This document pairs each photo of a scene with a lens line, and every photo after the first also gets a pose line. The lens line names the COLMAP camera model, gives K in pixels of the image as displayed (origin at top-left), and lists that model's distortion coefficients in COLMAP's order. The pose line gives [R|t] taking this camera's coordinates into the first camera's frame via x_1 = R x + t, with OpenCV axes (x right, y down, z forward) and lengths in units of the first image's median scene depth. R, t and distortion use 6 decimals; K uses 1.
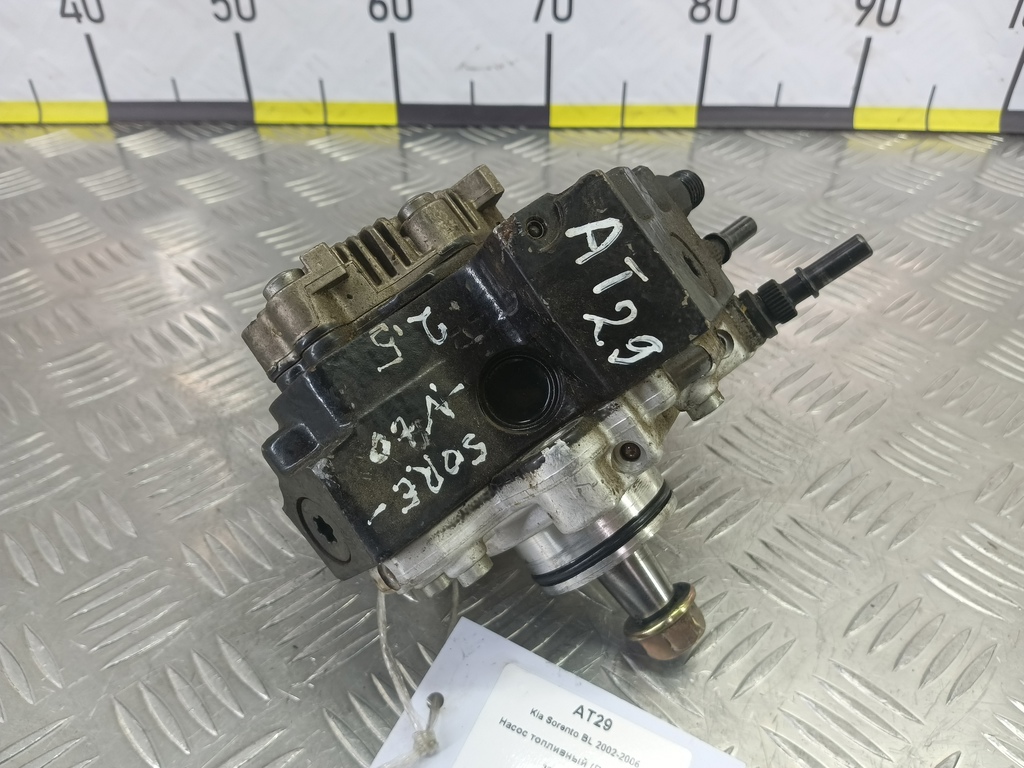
lens RADIAL K [[813.4, 0, 511.4], [0, 813.4, 389.9], [0, 0, 1]] dist [-0.030649, -0.051337]
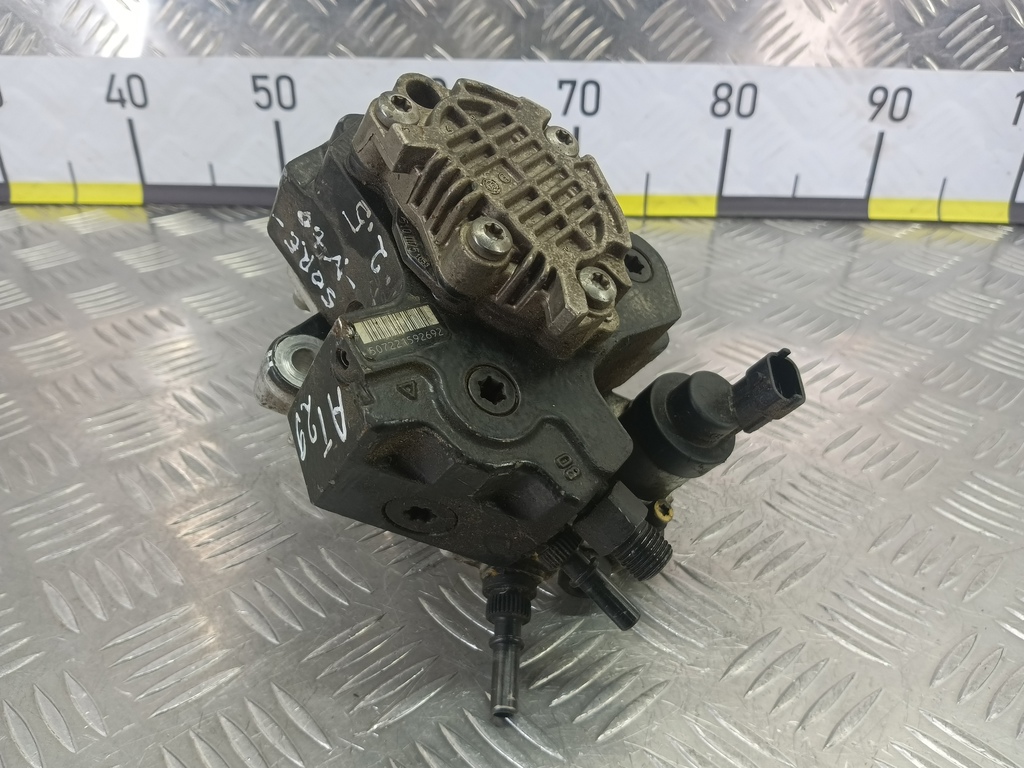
lens RADIAL K [[813.4, 0, 503.2], [0, 813.4, 387.9], [0, 0, 1]] dist [-0.030649, -0.051337]
pose [[0.999909, 0.012193, 0.005822, -0.079543], [-0.011251, 0.989953, -0.140951, 0.070006], [-0.007483, 0.140873, 0.989999, 0.009439]]
